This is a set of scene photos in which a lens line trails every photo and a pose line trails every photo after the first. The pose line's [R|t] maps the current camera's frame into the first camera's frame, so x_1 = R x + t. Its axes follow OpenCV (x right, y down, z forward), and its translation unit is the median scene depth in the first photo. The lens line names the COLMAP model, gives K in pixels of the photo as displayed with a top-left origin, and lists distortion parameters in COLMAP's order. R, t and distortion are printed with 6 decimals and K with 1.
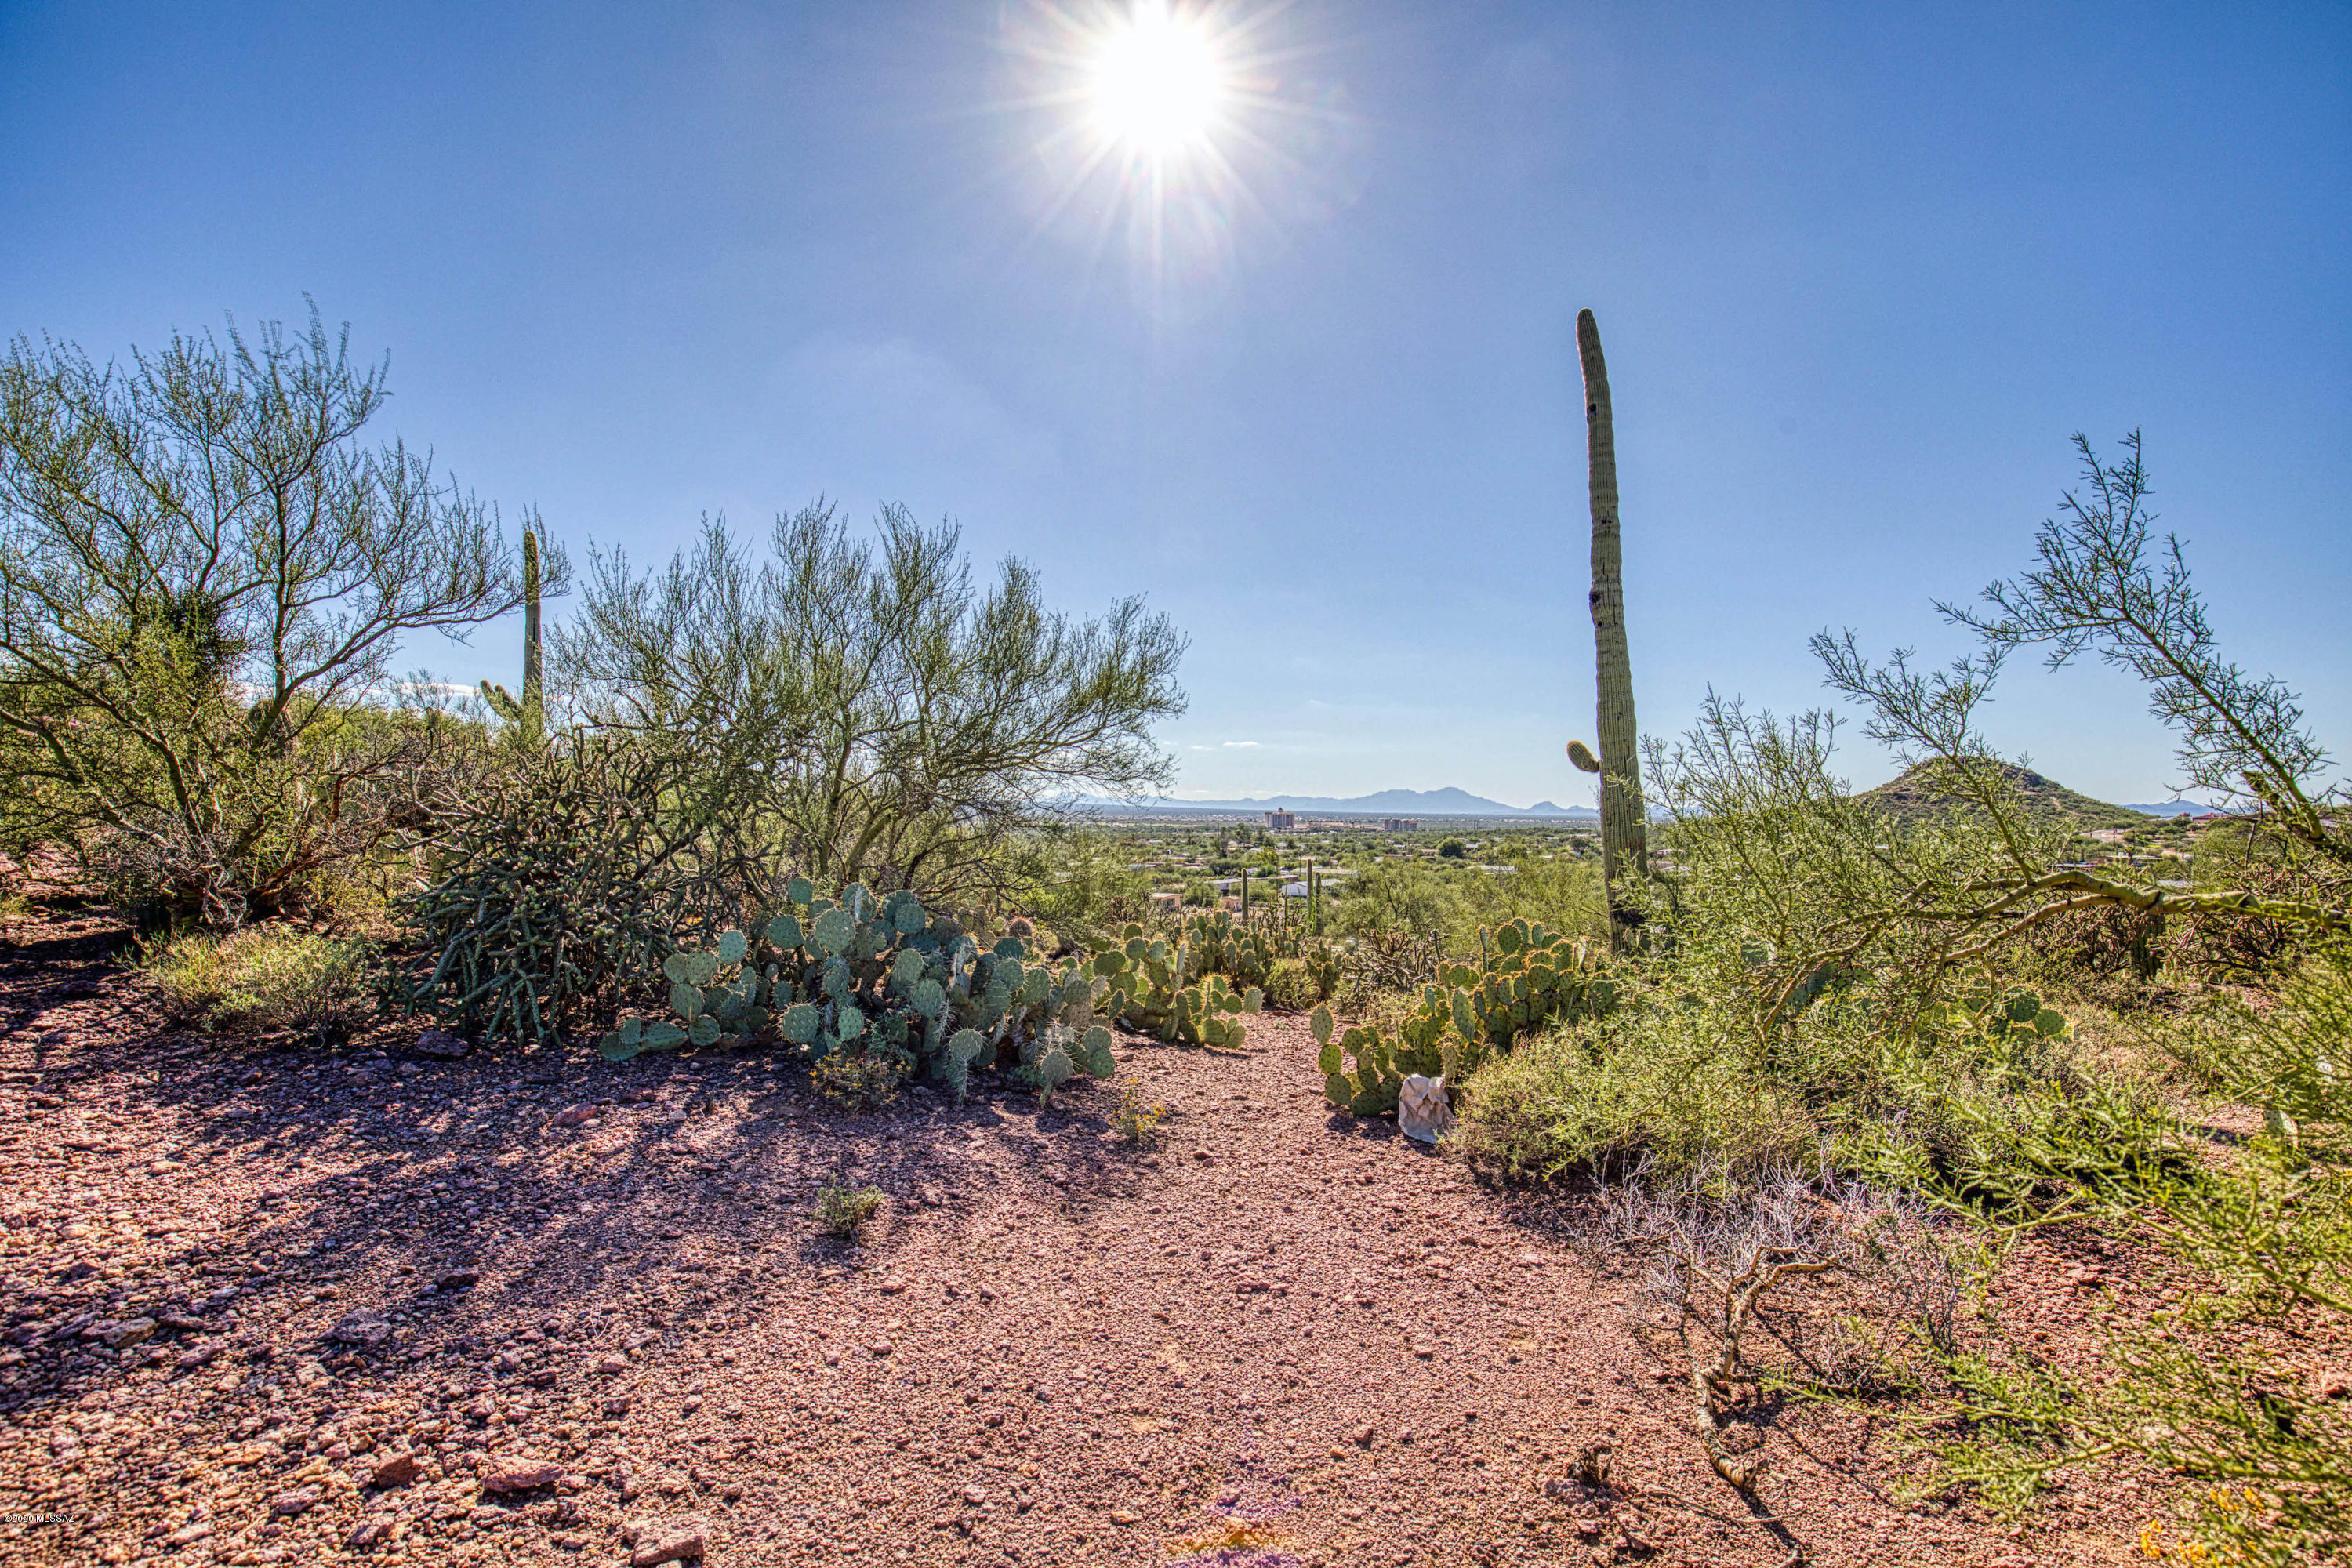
lens RADIAL K [[1071.1, 0, 1195.3], [0, 1071.1, 791.7], [0, 0, 1]] dist [-0.040477, 0.008708]
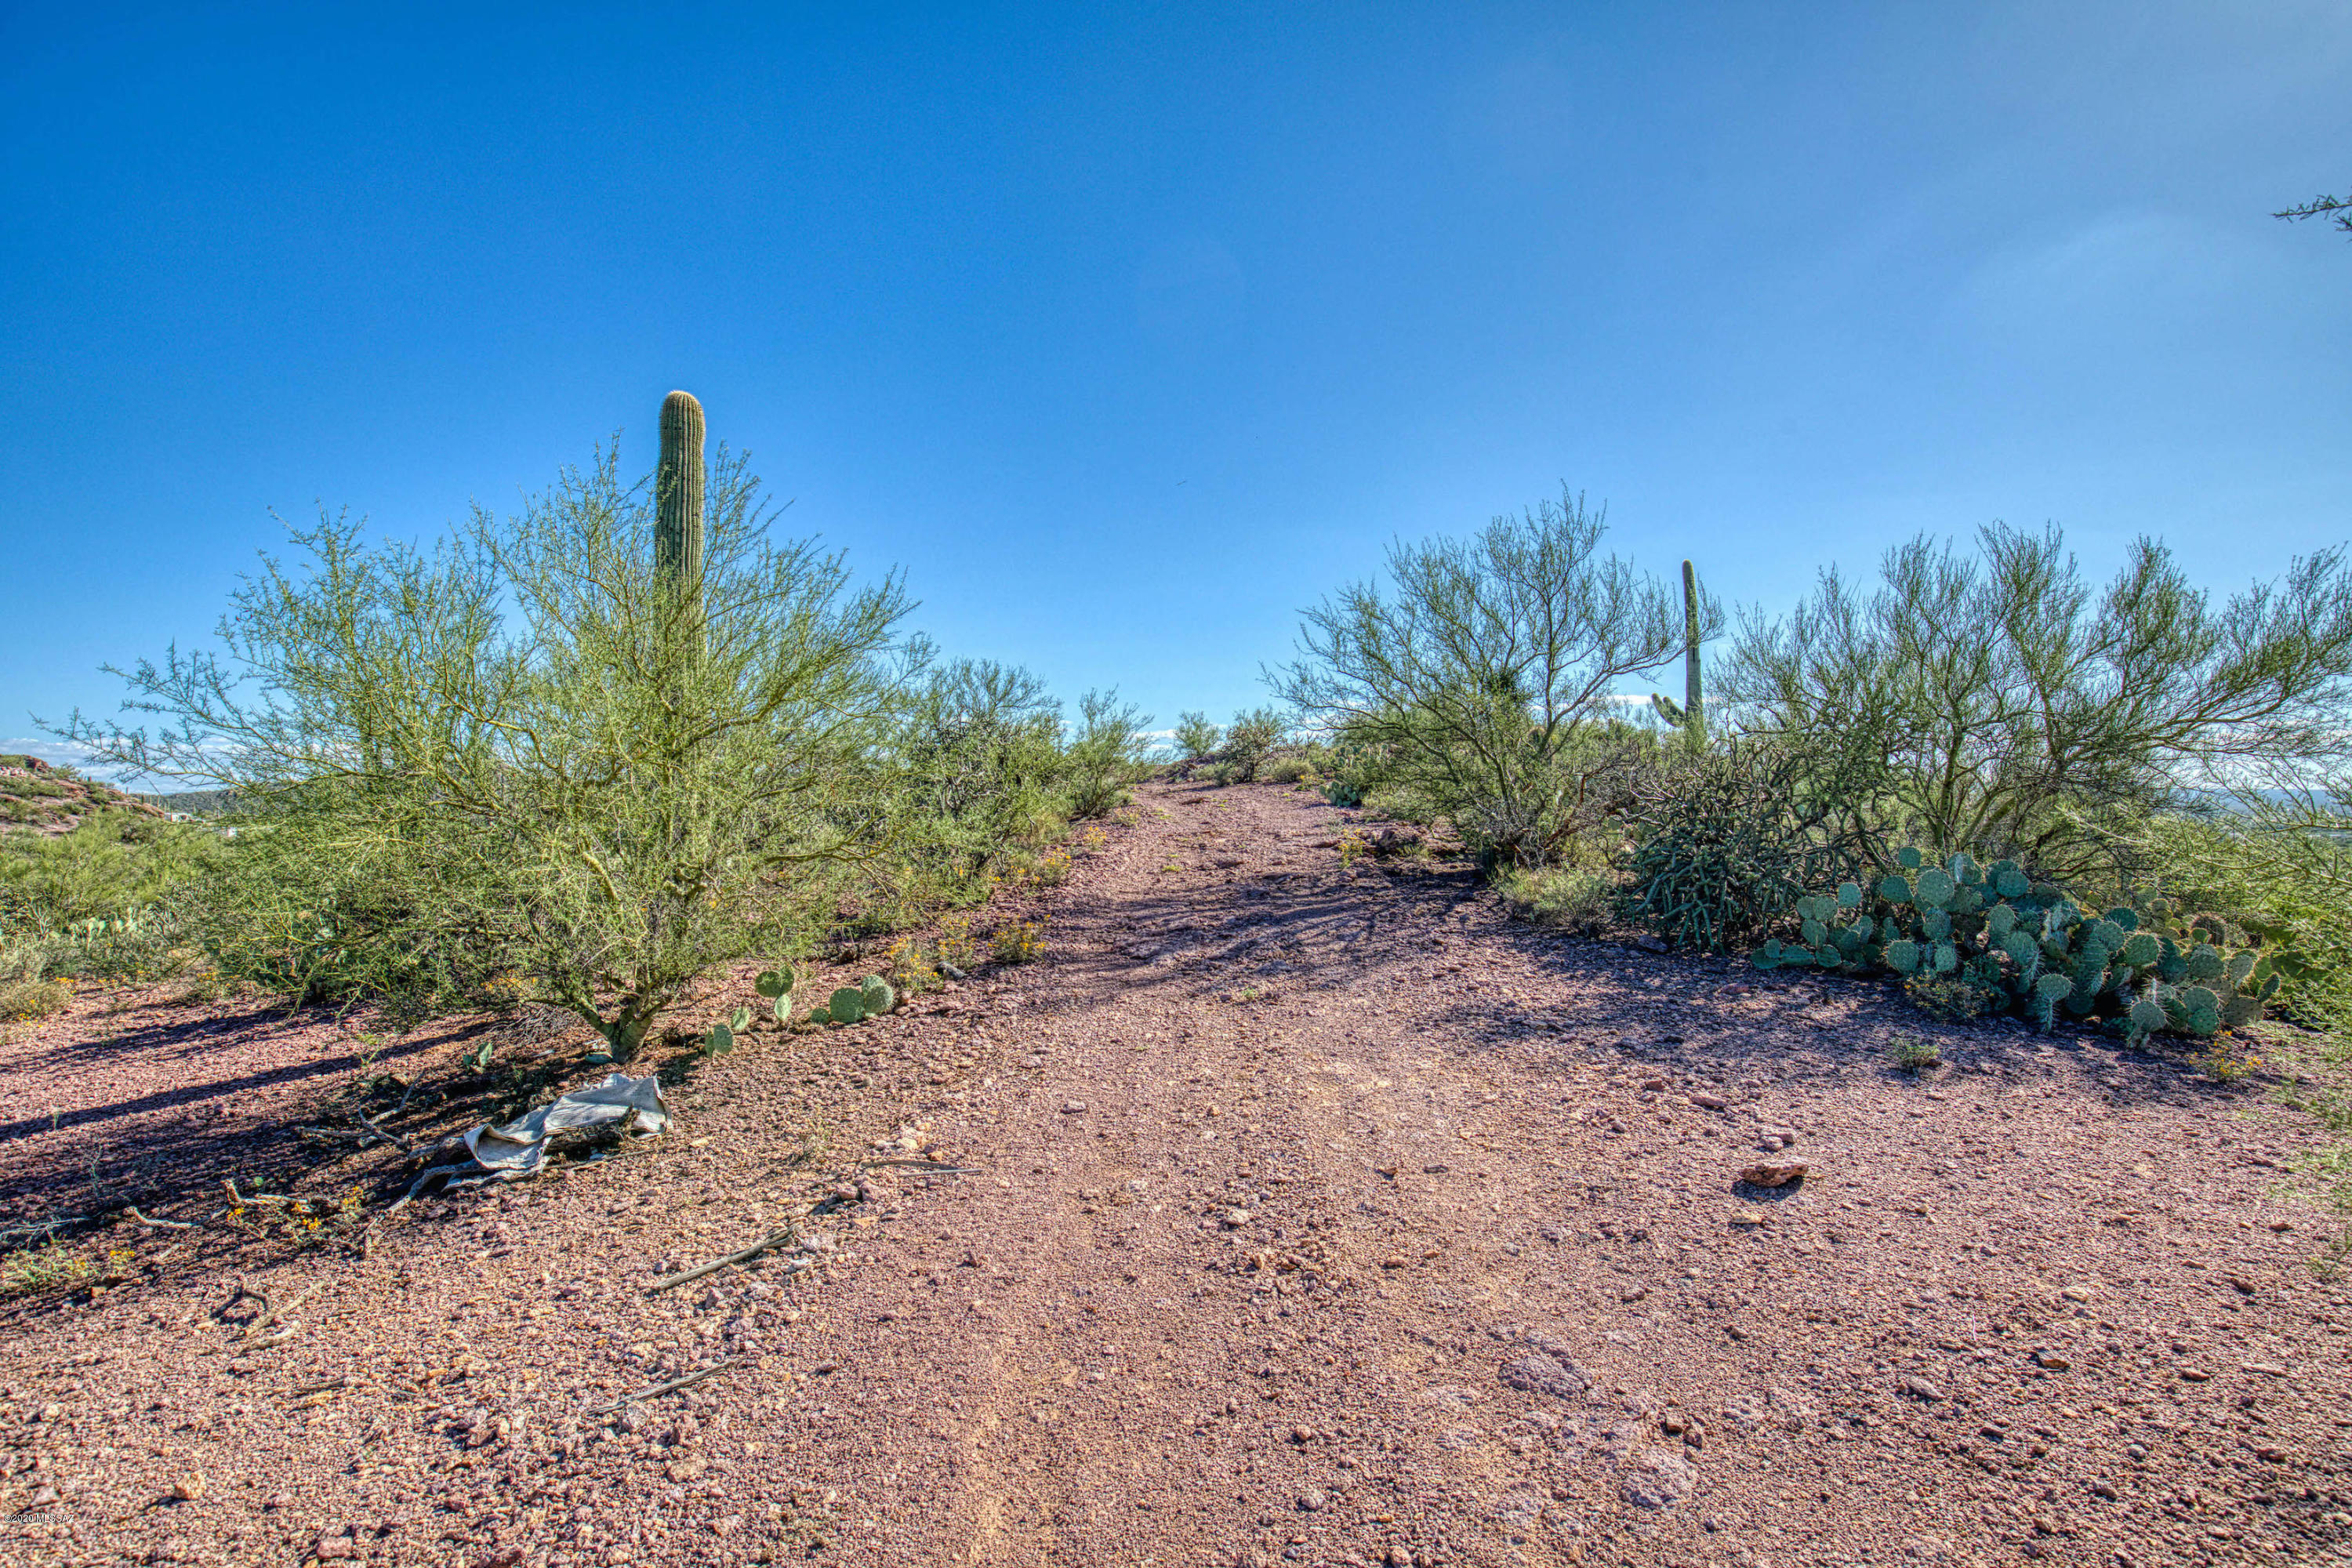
lens RADIAL K [[1071.1, 0, 1195.3], [0, 1071.1, 791.7], [0, 0, 1]] dist [-0.040477, 0.008708]
pose [[0.541352, -0.015754, -0.840649, 0.219819], [0.019433, 0.999792, -0.006222, 0.008729], [0.840572, -0.012968, 0.541545, -0.376807]]
